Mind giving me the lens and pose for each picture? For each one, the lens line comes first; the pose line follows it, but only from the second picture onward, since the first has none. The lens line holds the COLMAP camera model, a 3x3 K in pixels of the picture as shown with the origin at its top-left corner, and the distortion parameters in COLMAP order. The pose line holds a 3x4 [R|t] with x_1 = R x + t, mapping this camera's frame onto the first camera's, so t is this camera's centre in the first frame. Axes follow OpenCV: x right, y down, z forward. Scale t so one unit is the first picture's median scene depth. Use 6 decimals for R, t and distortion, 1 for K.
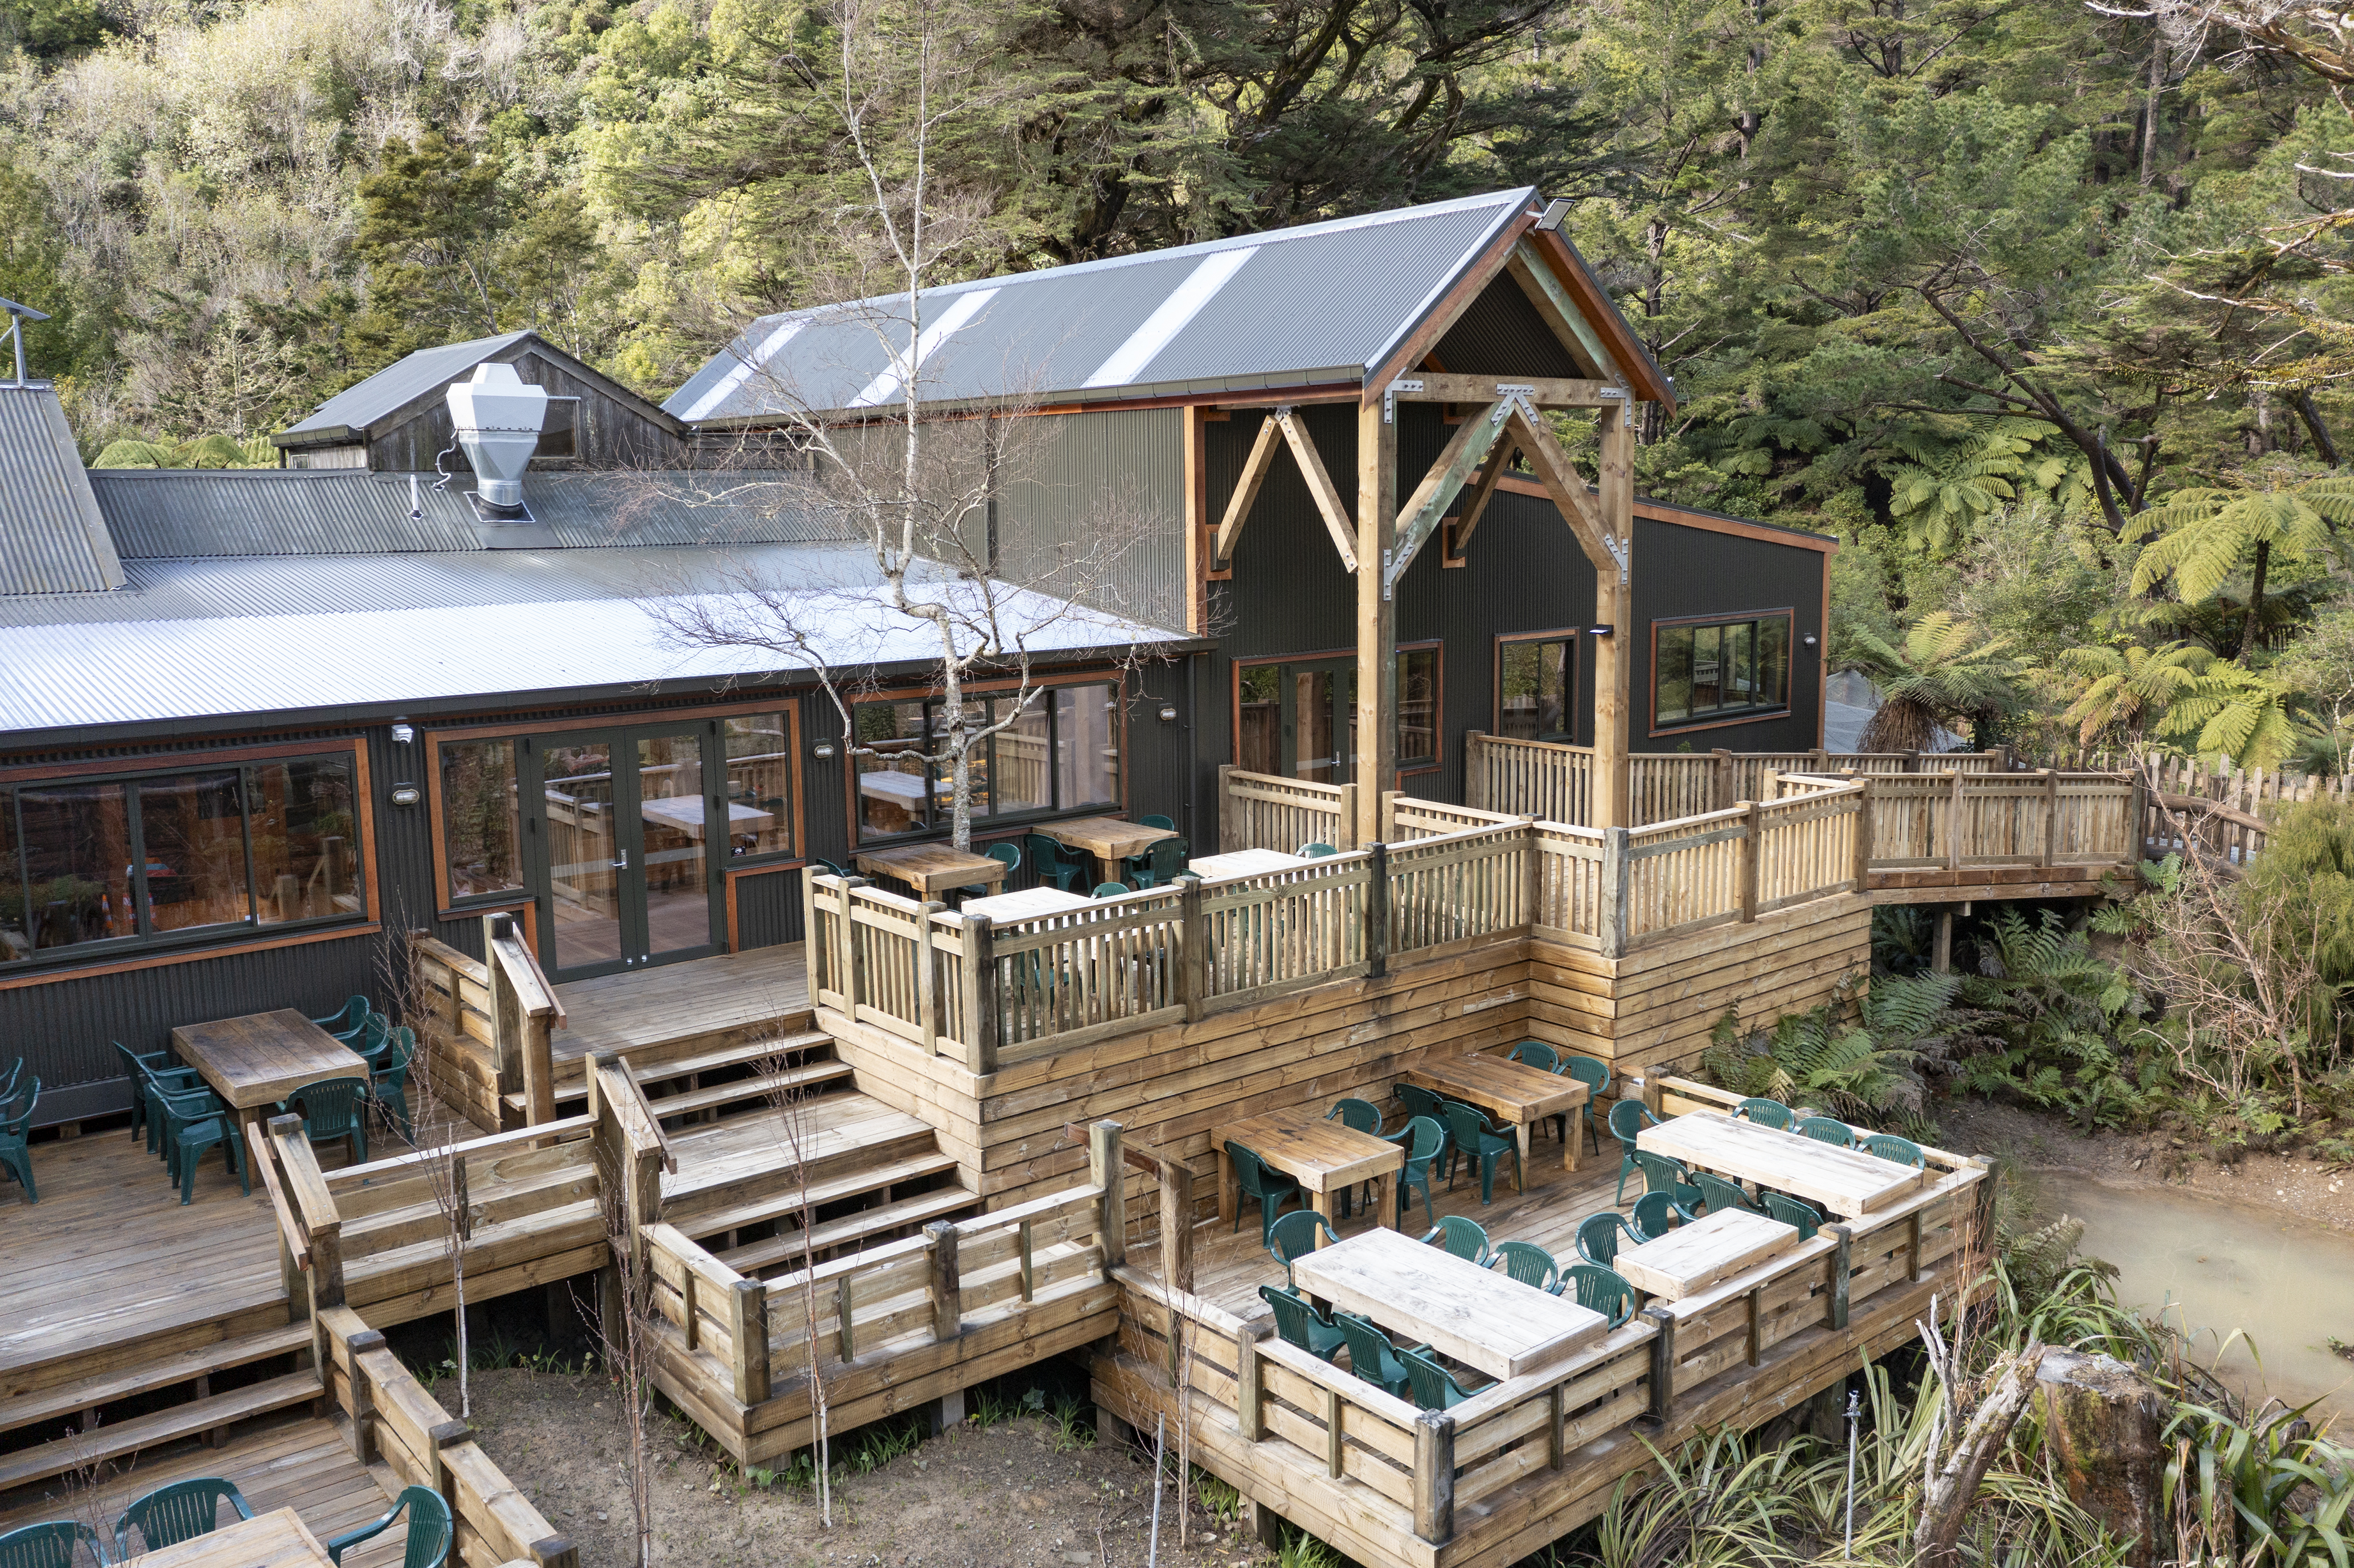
lens RADIAL K [[1870.3, 0, 1177.0], [0, 1870.3, 784.0], [0, 0, 1]] dist [-0.012725, -0.001076]
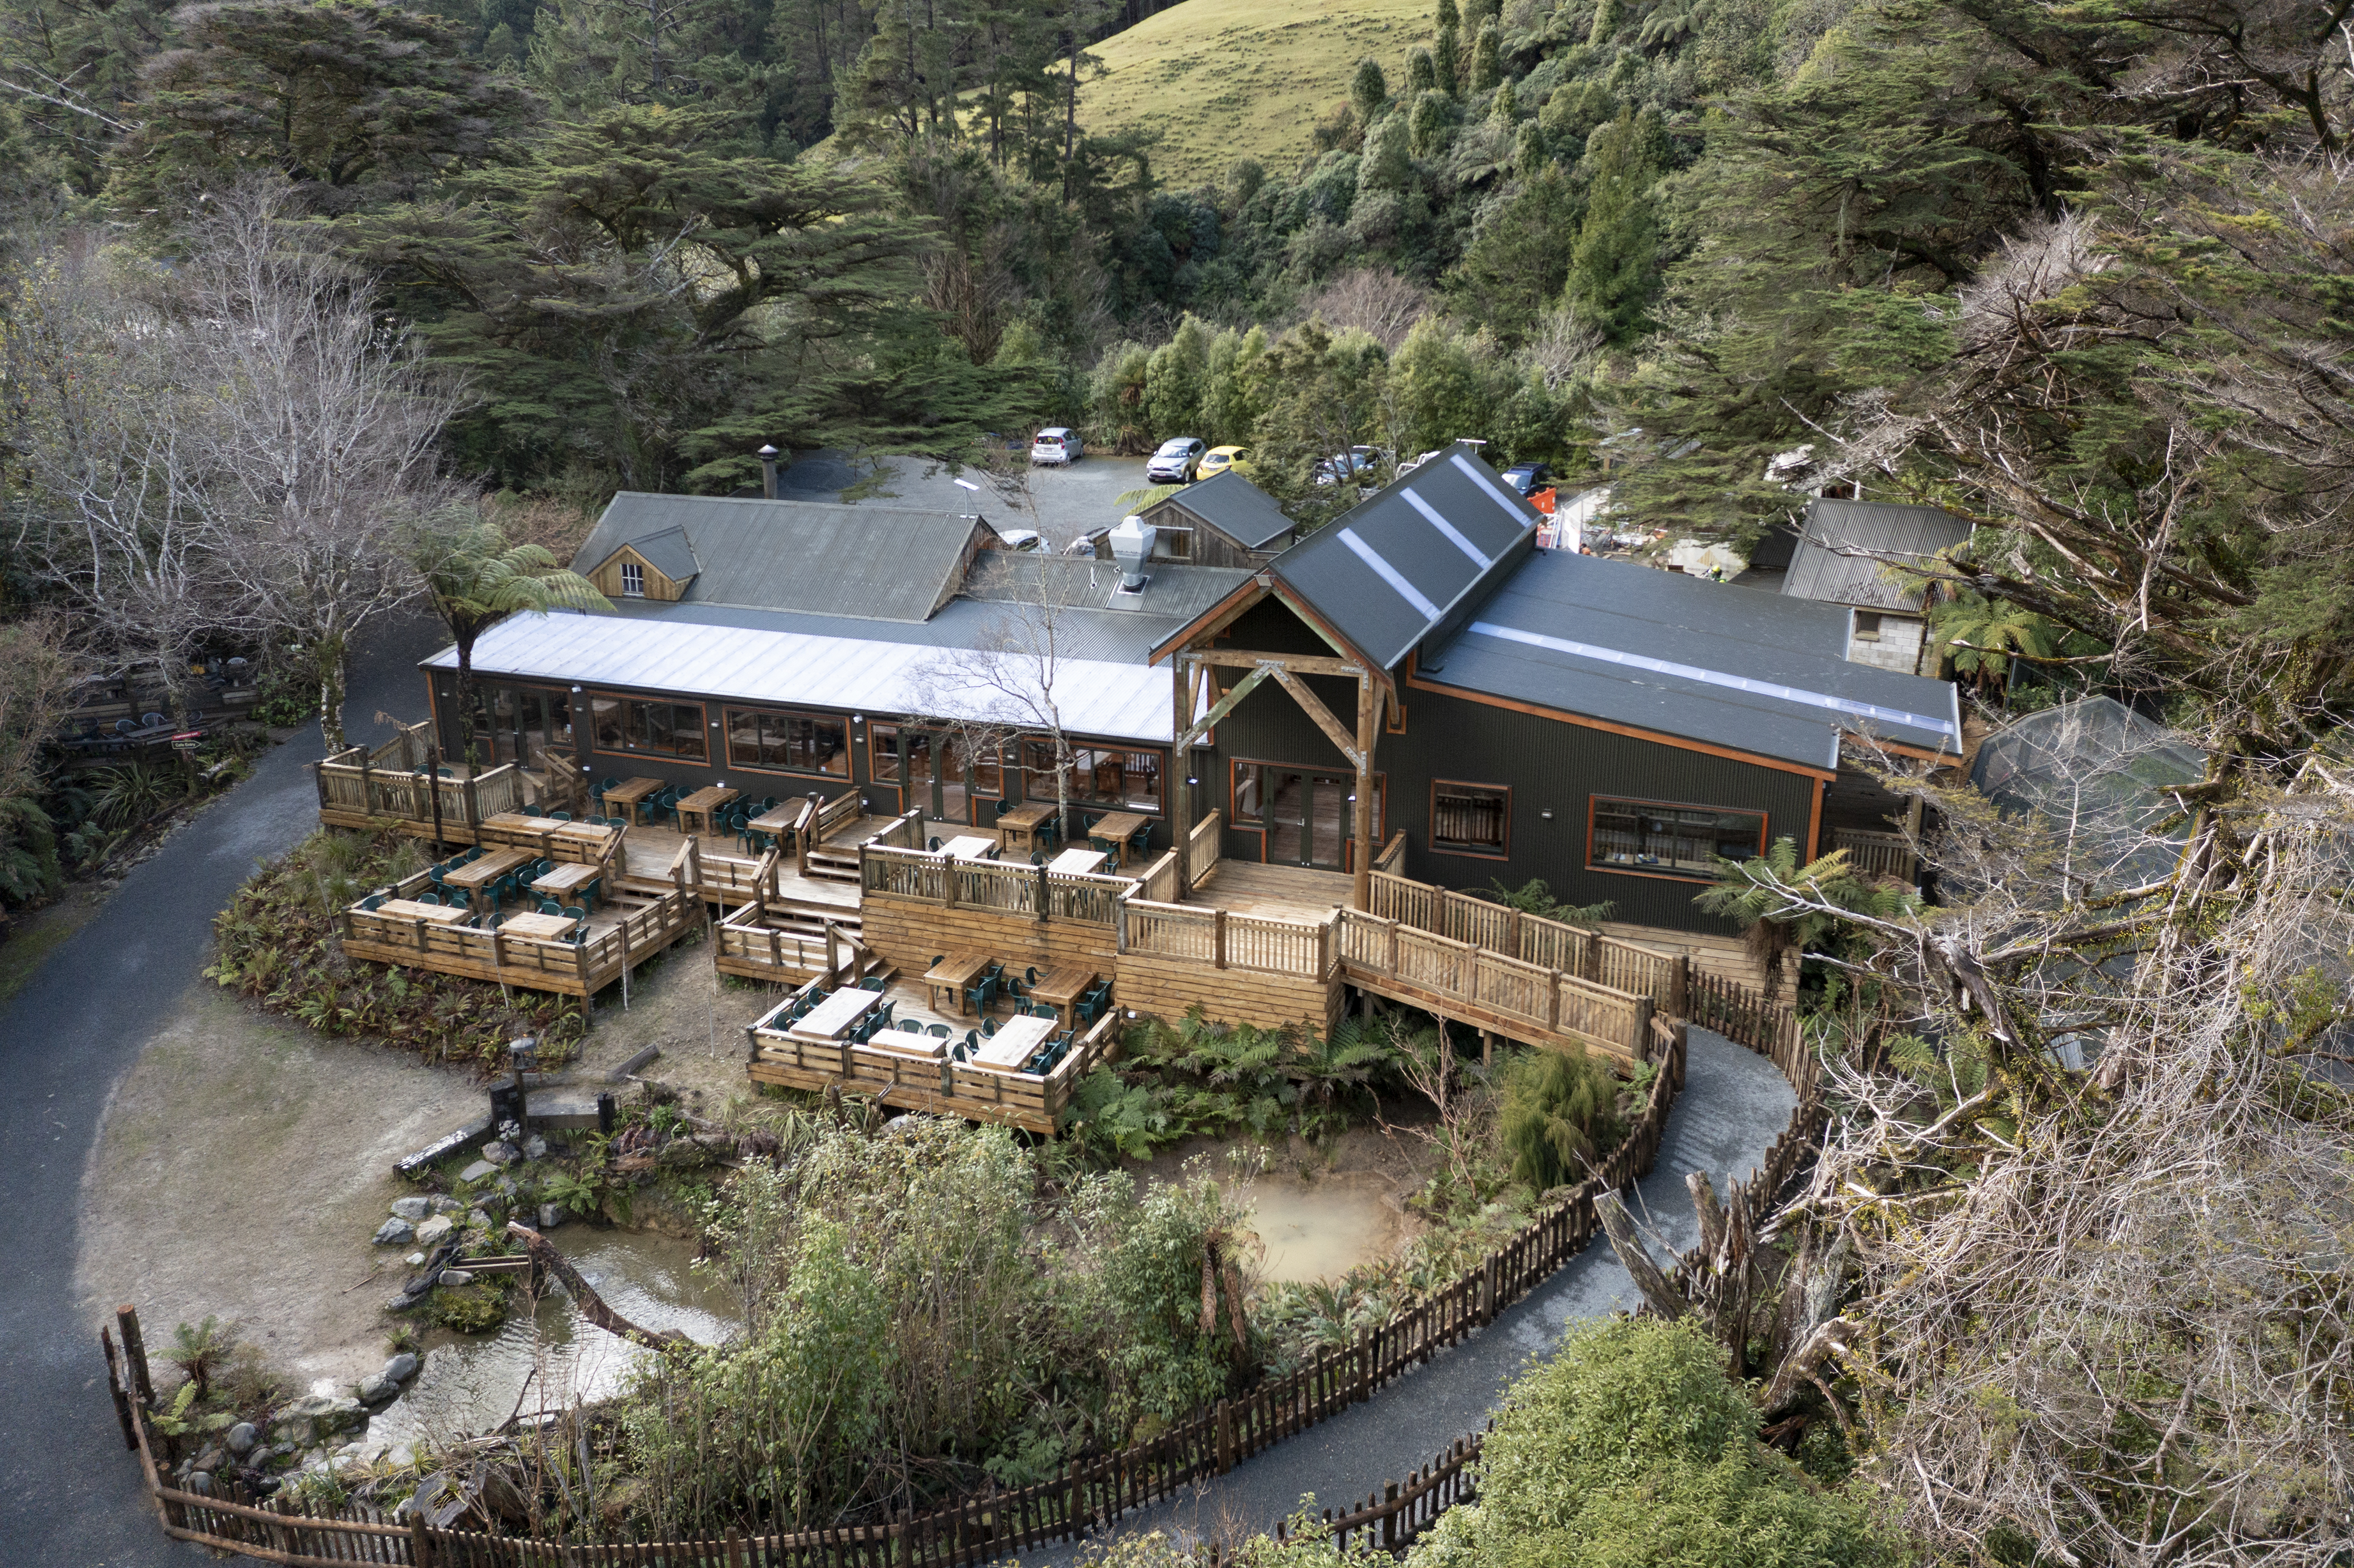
lens RADIAL K [[1870.3, 0, 1177.0], [0, 1870.3, 784.0], [0, 0, 1]] dist [-0.012725, -0.001076]
pose [[0.498384, 0.283938, -0.819141, 1.712474], [-0.128347, 0.958600, 0.254190, -0.562450], [0.857403, -0.021550, 0.514194, -0.035841]]
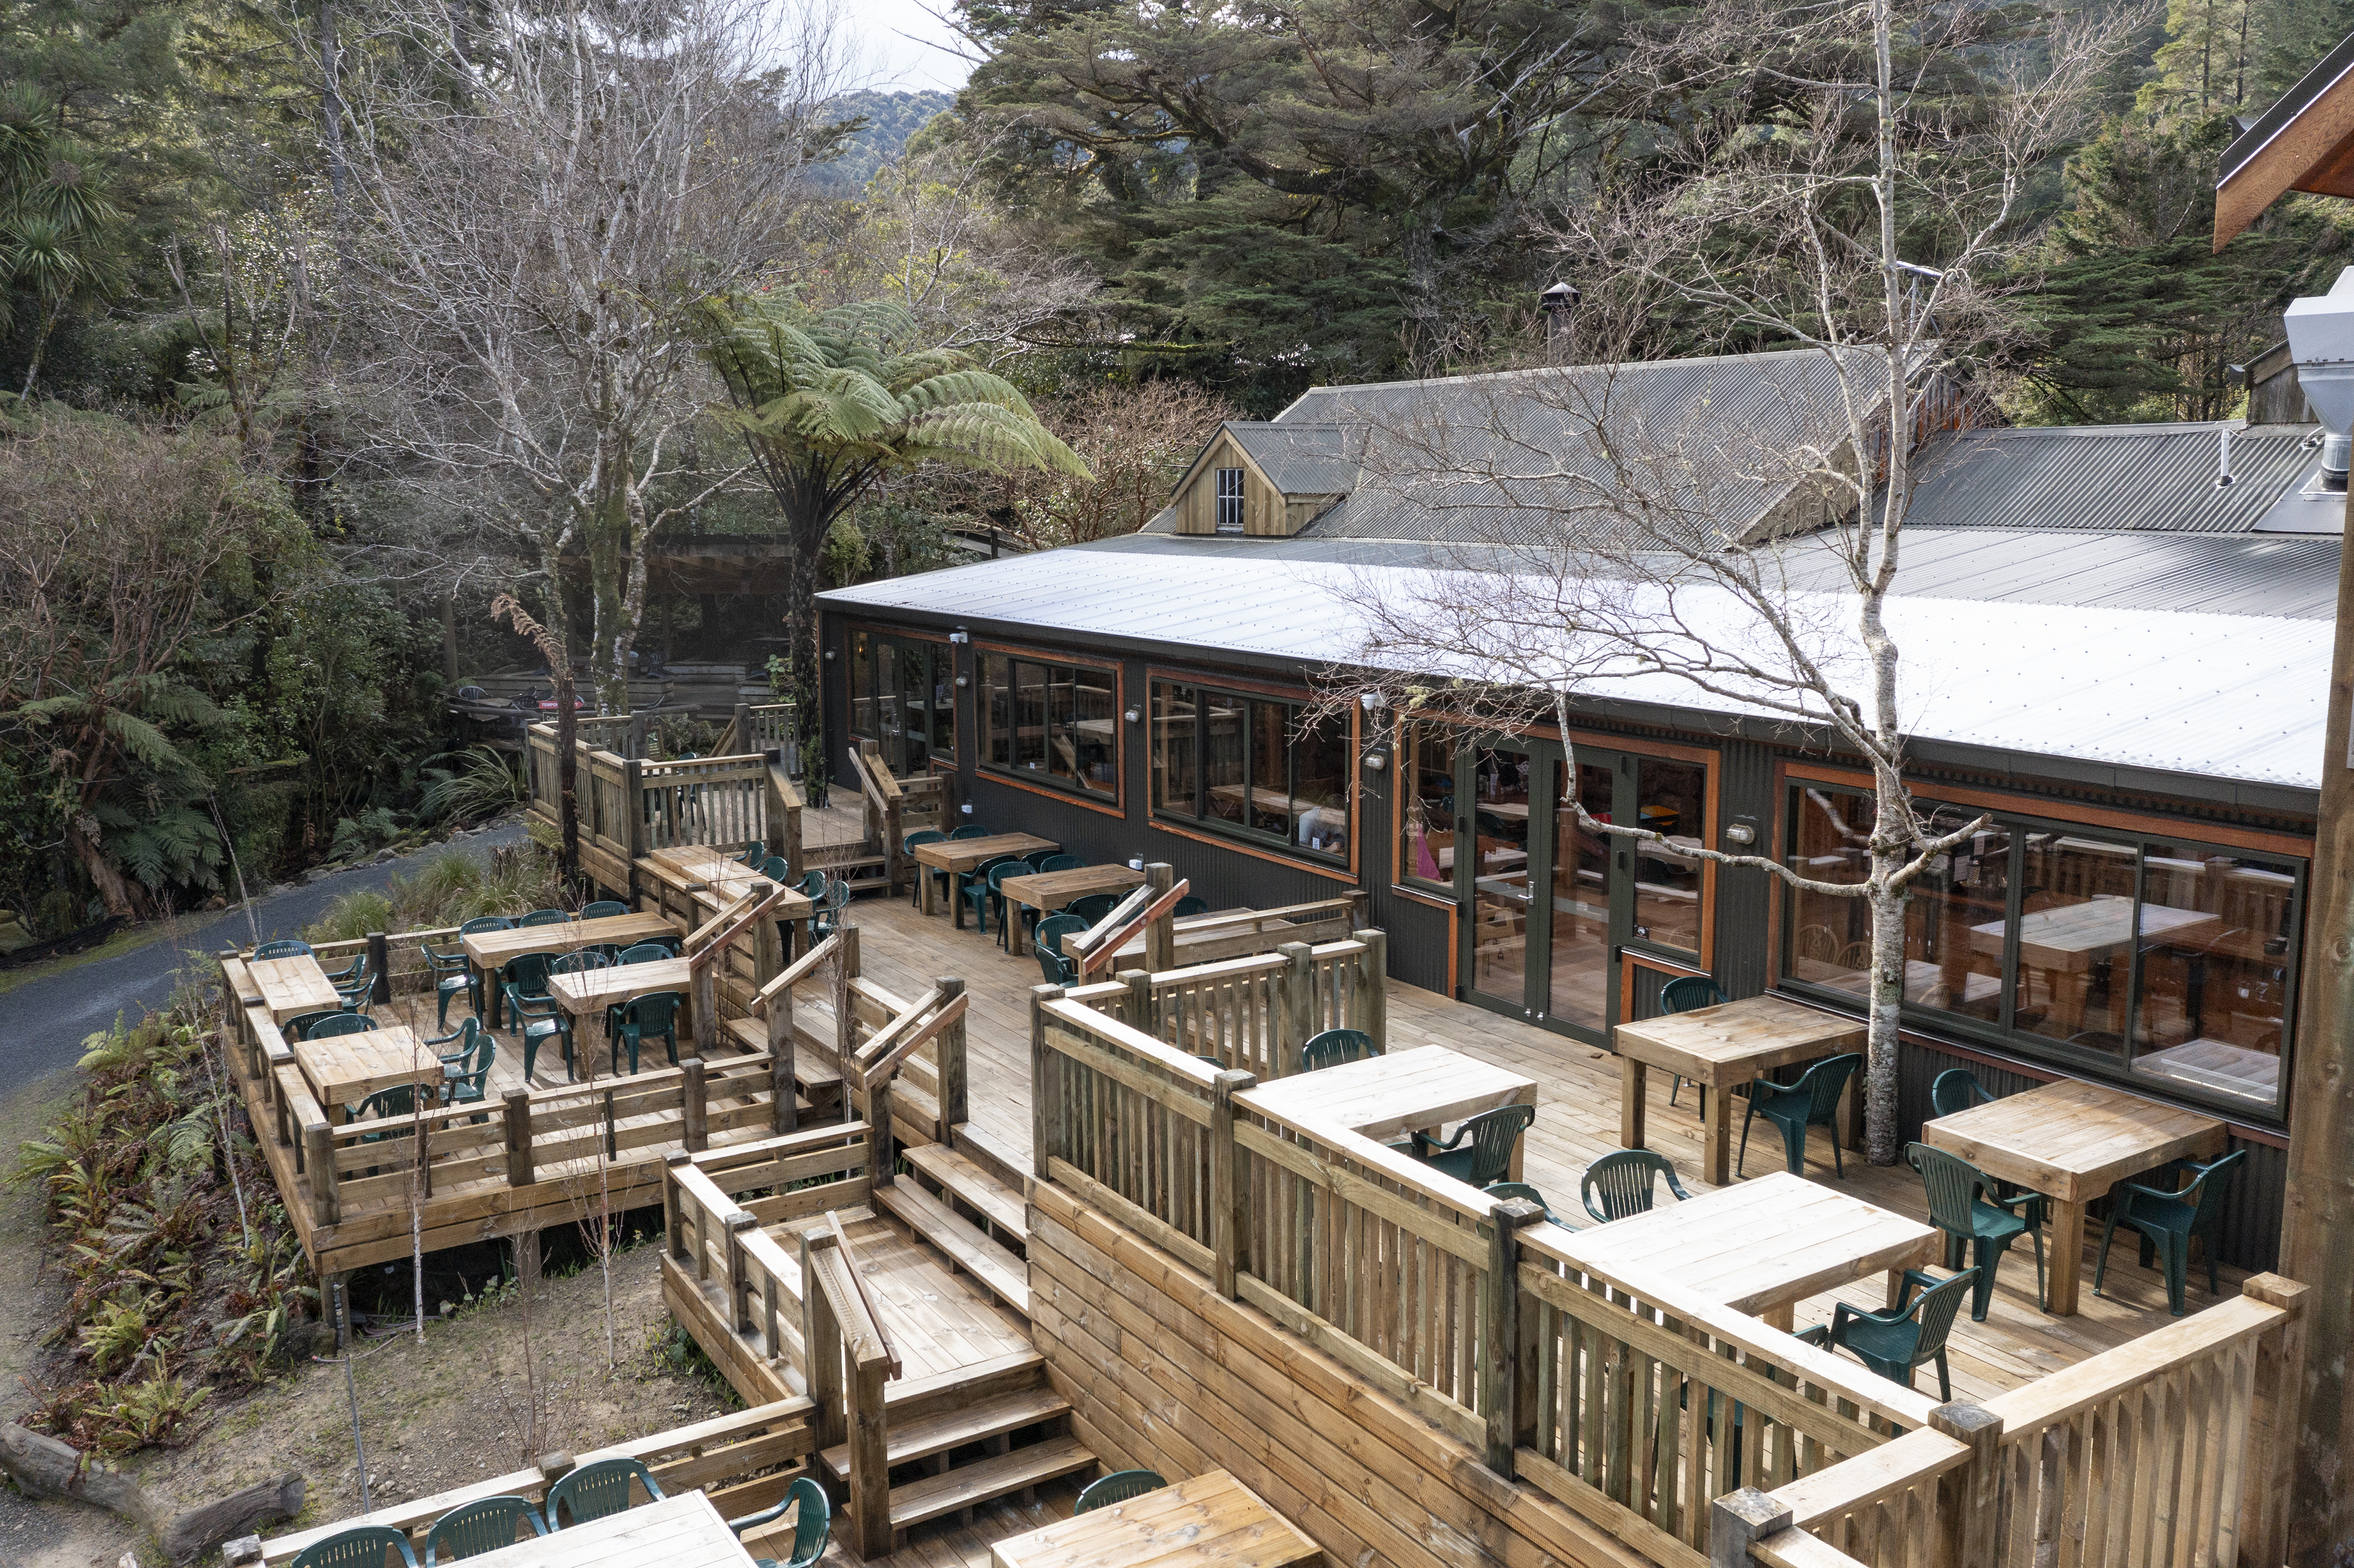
lens RADIAL K [[1870.3, 0, 1177.0], [0, 1870.3, 784.0], [0, 0, 1]] dist [-0.012725, -0.001076]
pose [[-0.134418, 0.171115, -0.976039, 0.469353], [-0.138960, 0.971989, 0.189543, -0.127088], [0.981133, 0.161109, -0.106874, 0.797182]]
